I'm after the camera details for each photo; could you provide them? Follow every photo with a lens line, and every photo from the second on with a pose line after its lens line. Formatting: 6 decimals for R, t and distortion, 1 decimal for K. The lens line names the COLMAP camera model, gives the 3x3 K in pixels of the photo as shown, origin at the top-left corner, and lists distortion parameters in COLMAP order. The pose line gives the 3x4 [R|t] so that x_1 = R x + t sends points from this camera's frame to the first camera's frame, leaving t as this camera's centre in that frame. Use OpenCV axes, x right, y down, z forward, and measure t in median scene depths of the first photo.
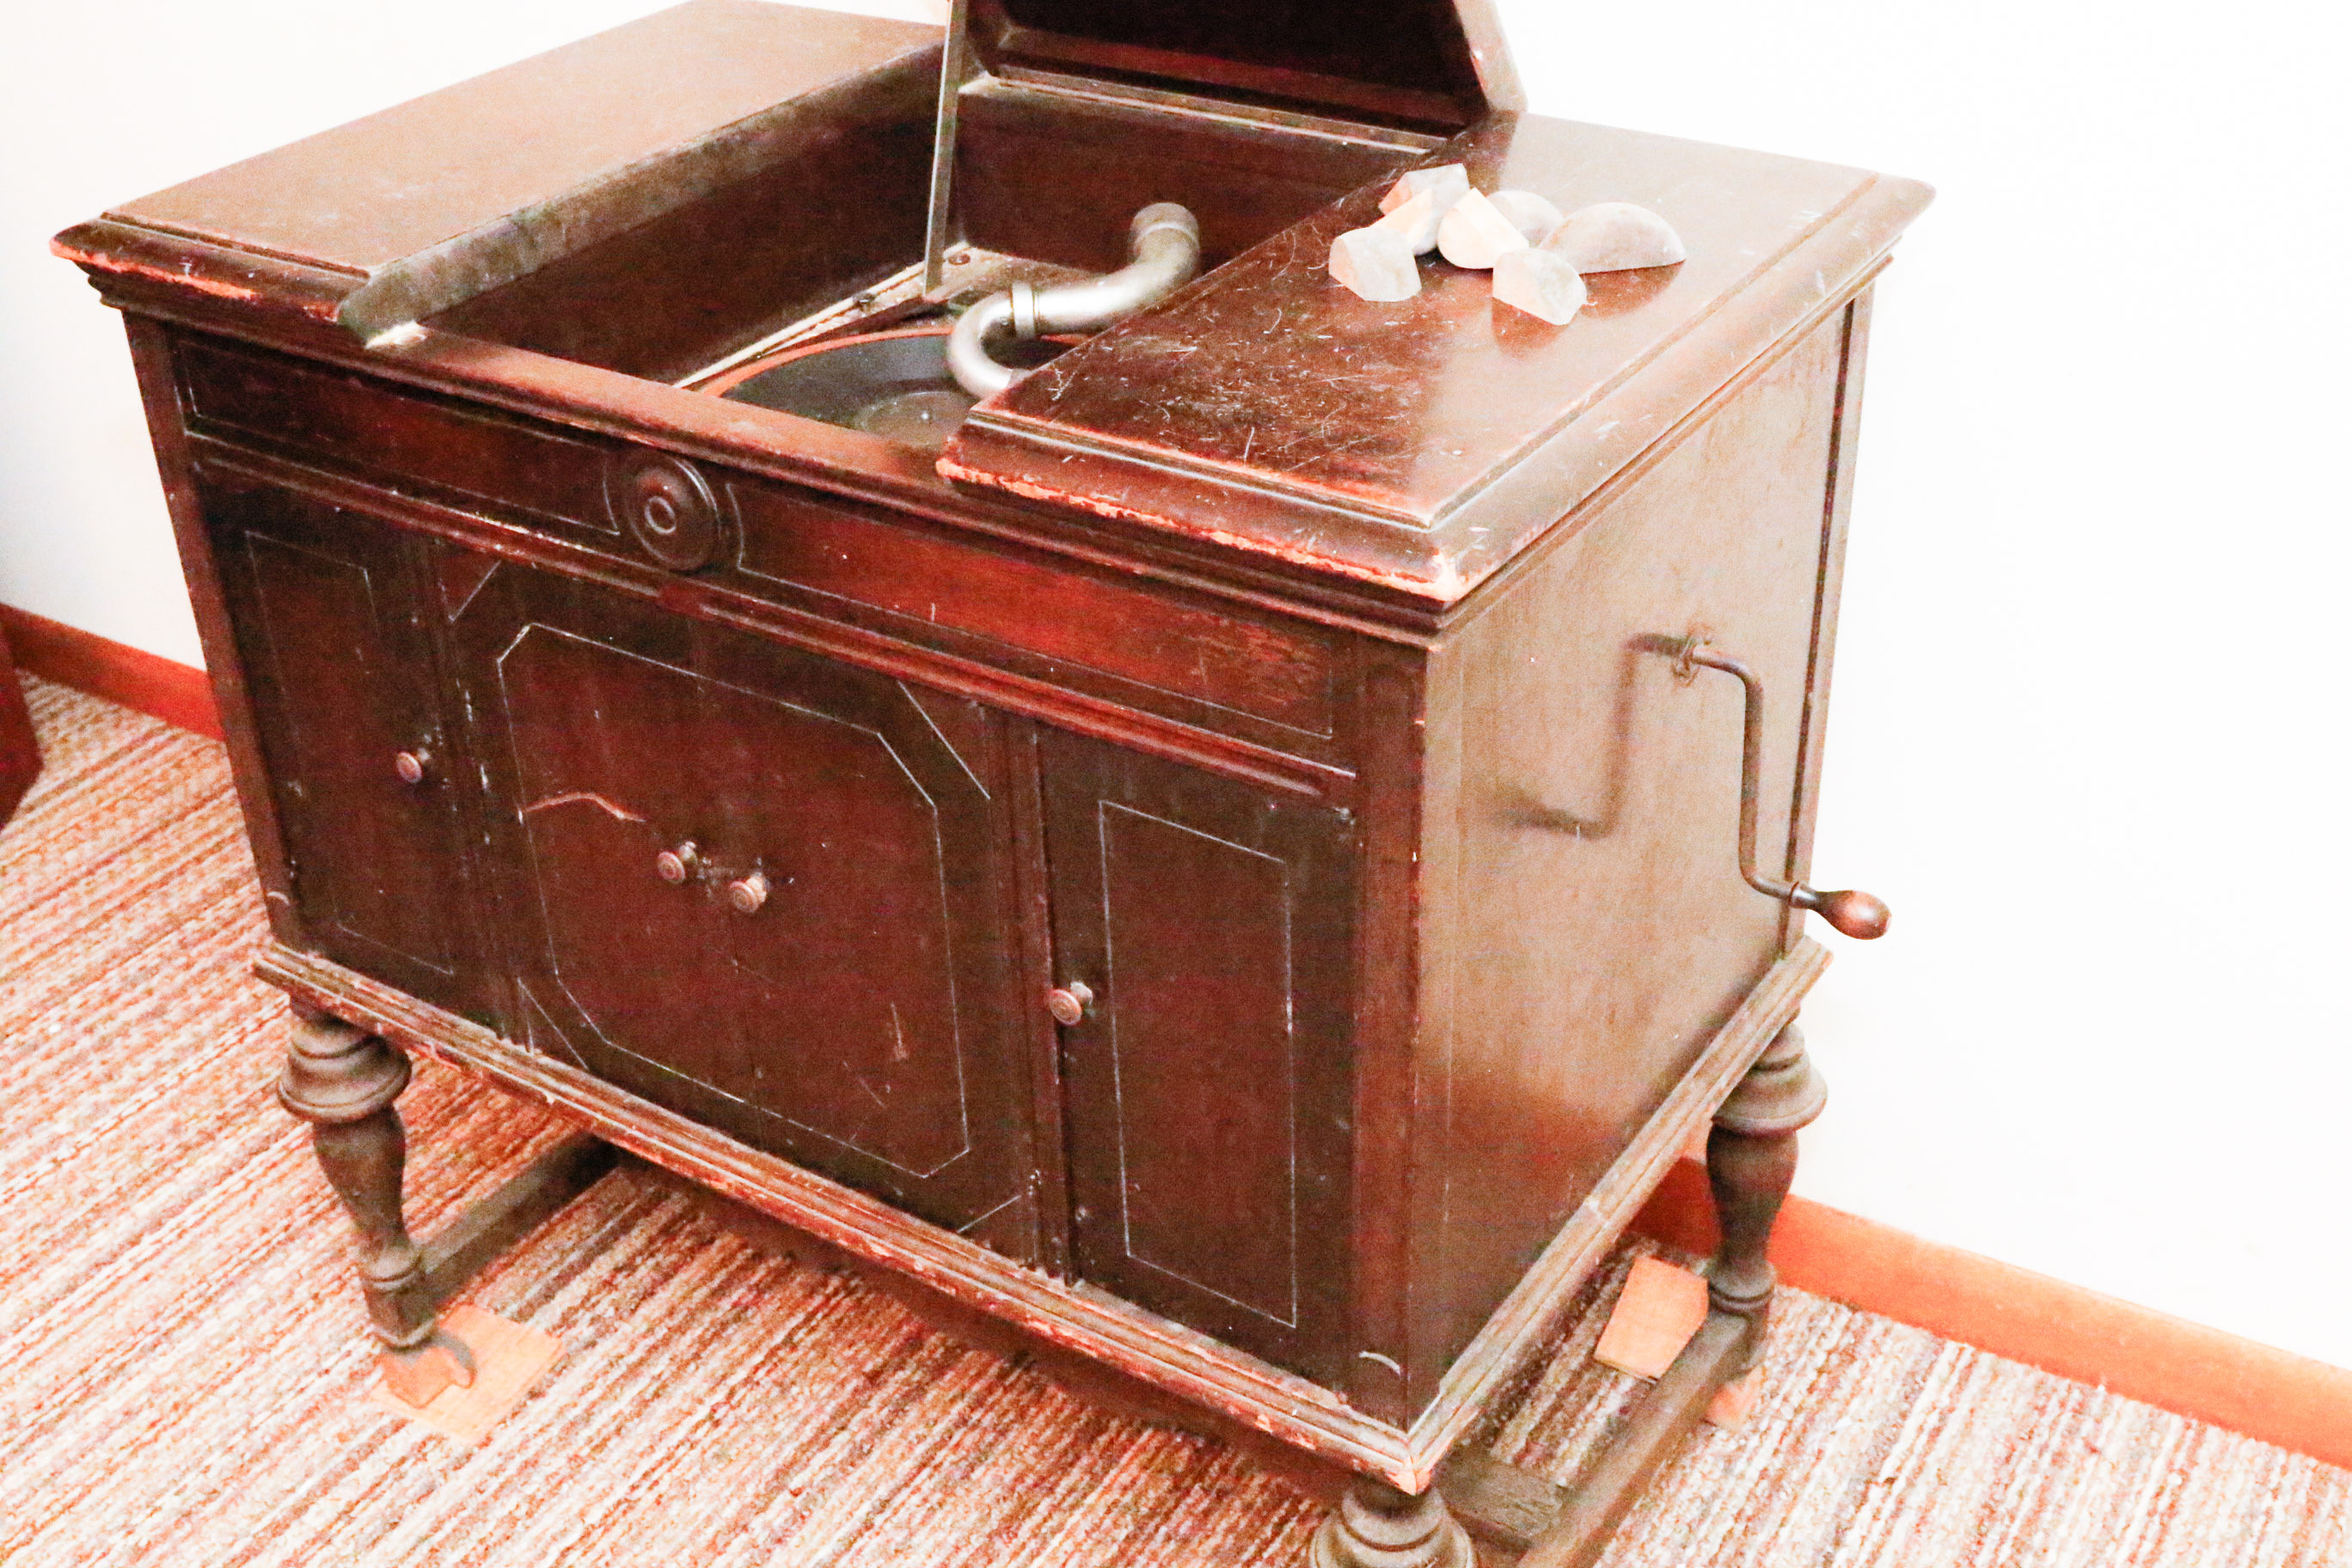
lens RADIAL K [[2624.2, 0, 1176.0], [0, 2624.2, 784.0], [0, 0, 1]] dist [-0.080942, -0.006377]
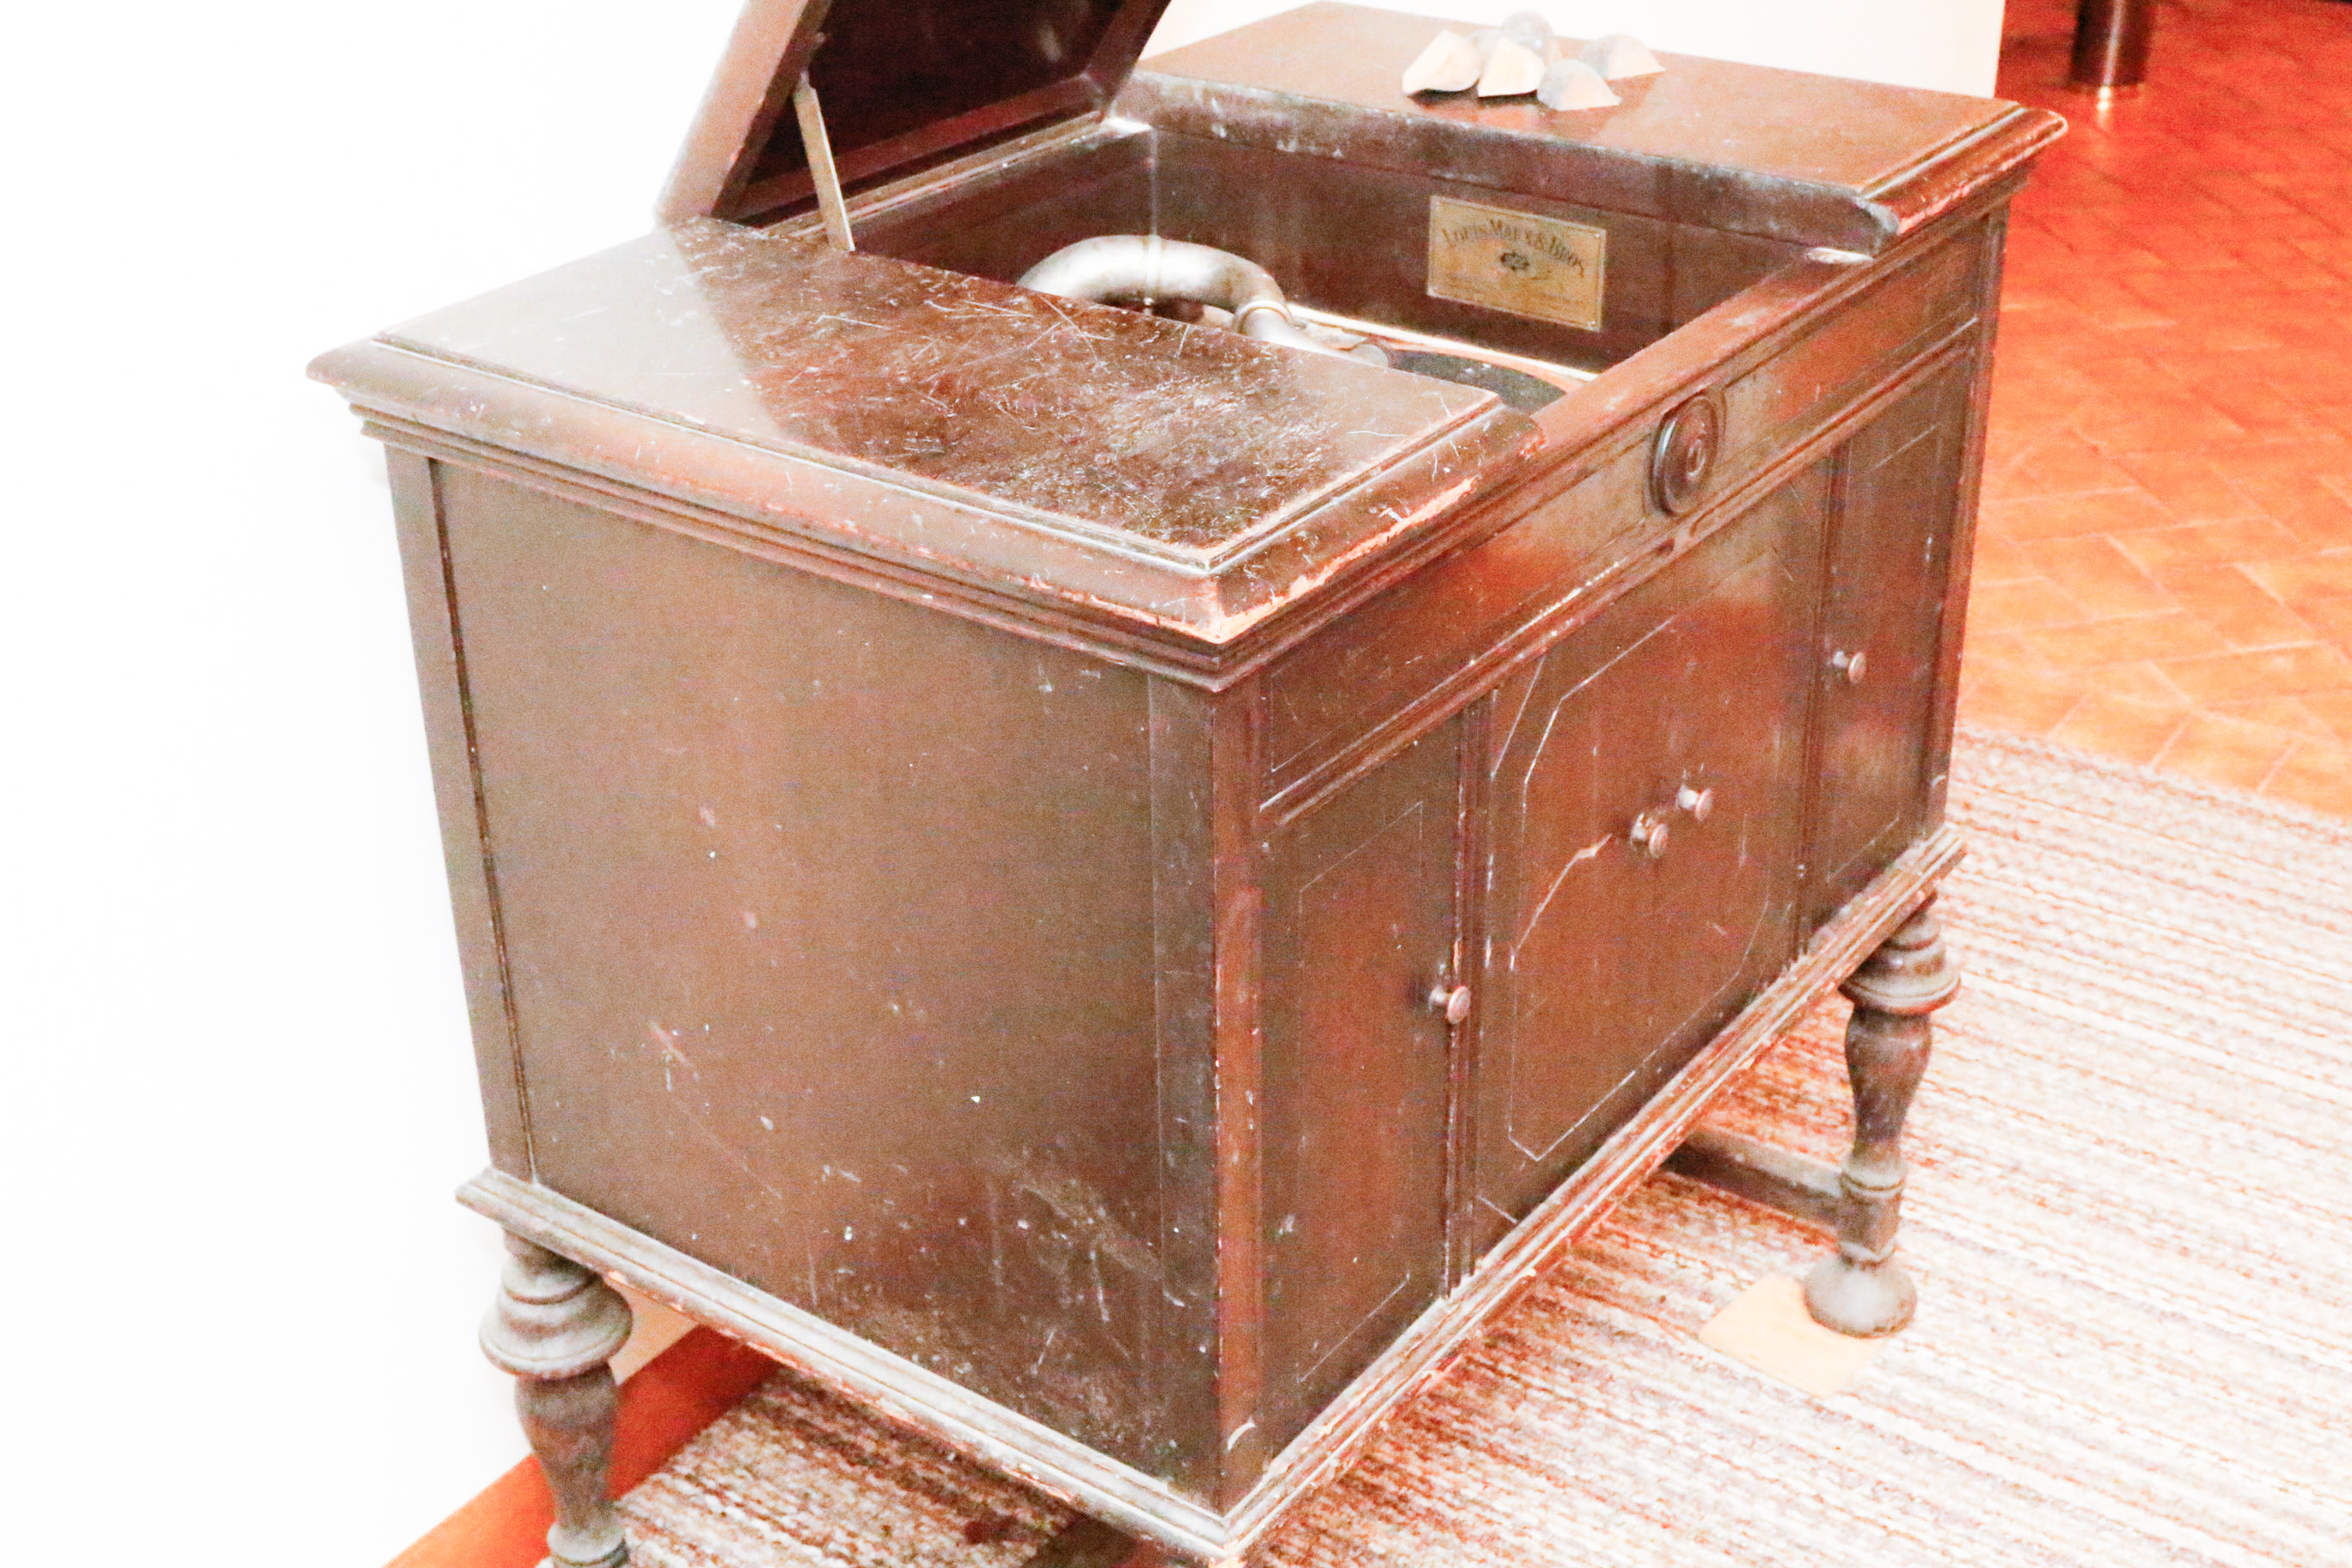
lens RADIAL K [[3005.8, 0, 1176.0], [0, 3005.8, 784.0], [0, 0, 1]] dist [-0.015433, -0.008689]
pose [[0.050064, -0.435113, 0.898983, -1.153825], [0.524693, 0.777350, 0.347022, -0.452353], [-0.849818, 0.454316, 0.267218, 0.788862]]
